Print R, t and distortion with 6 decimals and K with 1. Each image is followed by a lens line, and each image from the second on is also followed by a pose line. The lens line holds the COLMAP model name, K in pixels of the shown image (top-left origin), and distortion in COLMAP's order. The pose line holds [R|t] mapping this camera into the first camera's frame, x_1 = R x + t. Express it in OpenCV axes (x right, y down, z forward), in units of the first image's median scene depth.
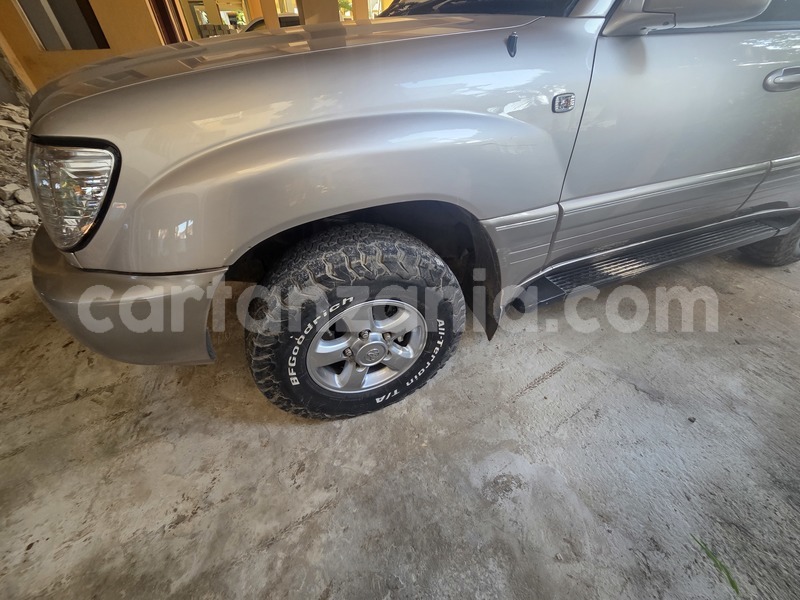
lens RADIAL K [[327.3, 0, 397.3], [0, 327.3, 299.0], [0, 0, 1]] dist [0.003941, -0.000136]
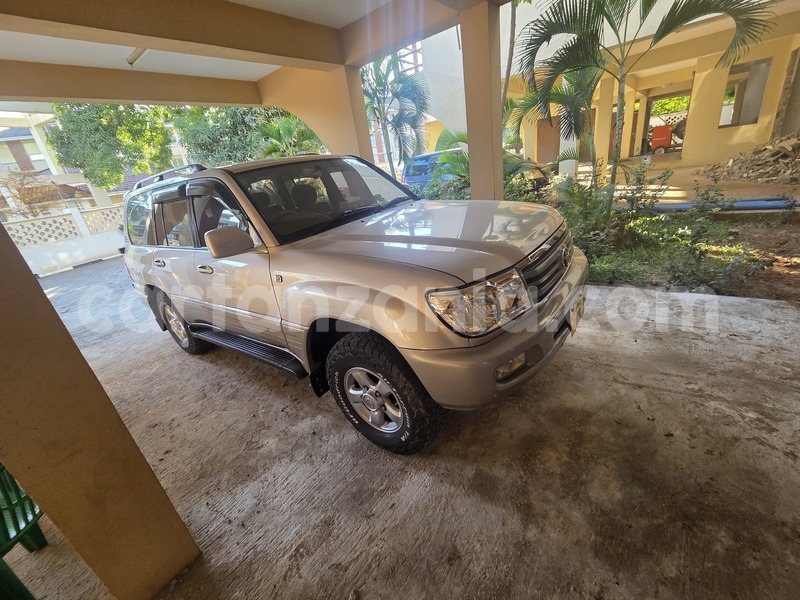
lens RADIAL K [[327.3, 0, 397.3], [0, 327.3, 299.0], [0, 0, 1]] dist [0.003941, -0.000136]
pose [[-0.517925, -0.237003, 0.821939, -1.974524], [0.639186, 0.531345, 0.555979, -1.863110], [-0.568502, 0.813328, -0.123708, 1.909129]]
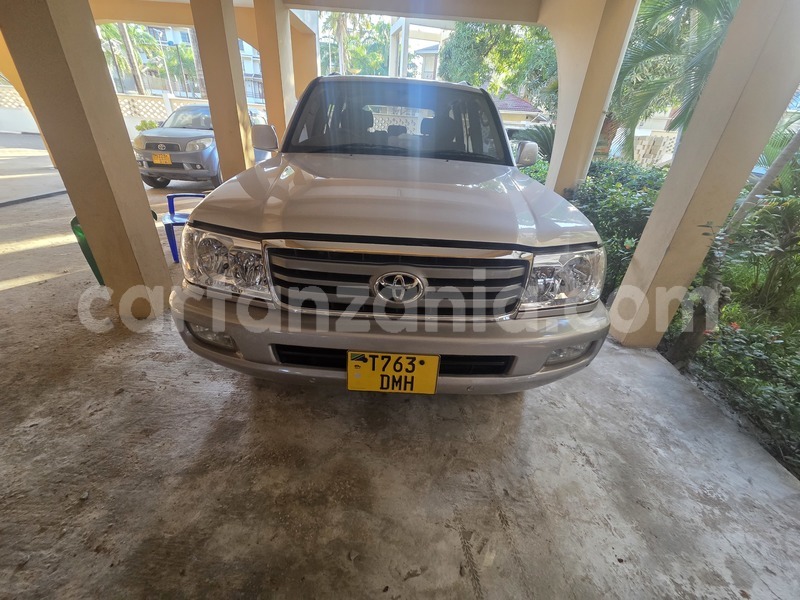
lens RADIAL K [[327.3, 0, 397.3], [0, 327.3, 299.0], [0, 0, 1]] dist [0.003941, -0.000136]
pose [[0.361582, -0.413415, 0.835671, -1.874275], [0.518120, 0.834269, 0.188539, -0.710566], [-0.775120, 0.364806, 0.515855, 0.579994]]
